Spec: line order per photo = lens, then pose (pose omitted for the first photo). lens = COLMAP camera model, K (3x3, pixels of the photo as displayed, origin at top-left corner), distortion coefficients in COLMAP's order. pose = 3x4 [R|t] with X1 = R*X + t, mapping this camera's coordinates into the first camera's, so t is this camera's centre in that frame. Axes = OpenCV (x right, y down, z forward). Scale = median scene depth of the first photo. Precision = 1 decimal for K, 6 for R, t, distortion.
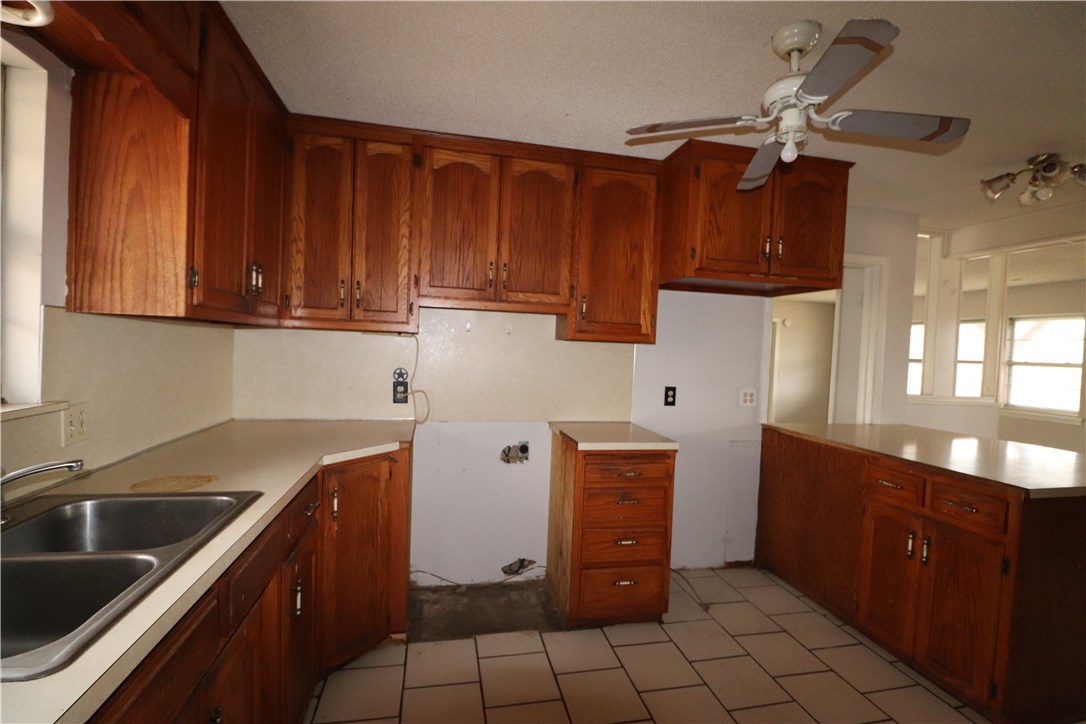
lens RADIAL K [[502.7, 0, 547.5], [0, 502.7, 363.0], [0, 0, 1]] dist [-0.002231, -0.010433]
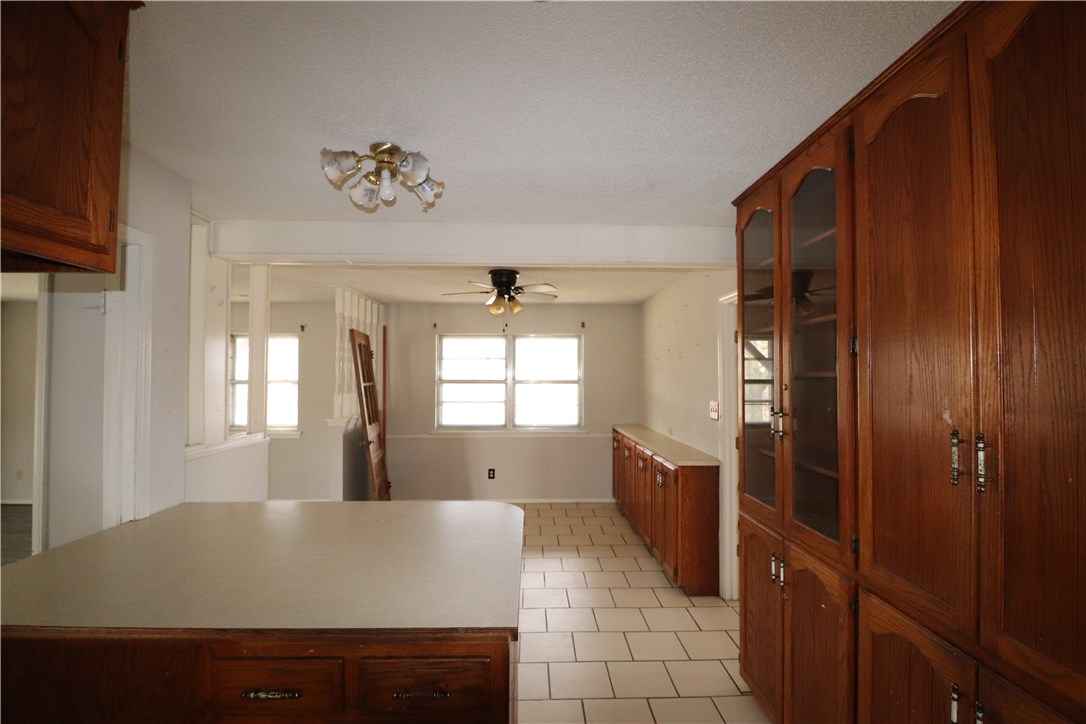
lens RADIAL K [[502.7, 0, 547.5], [0, 502.7, 363.0], [0, 0, 1]] dist [-0.002231, -0.010433]
pose [[0.183751, -0.016390, 0.982836, 0.231203], [0.033073, 0.999398, 0.010483, -0.063670], [-0.982416, 0.030579, 0.184182, 0.559776]]
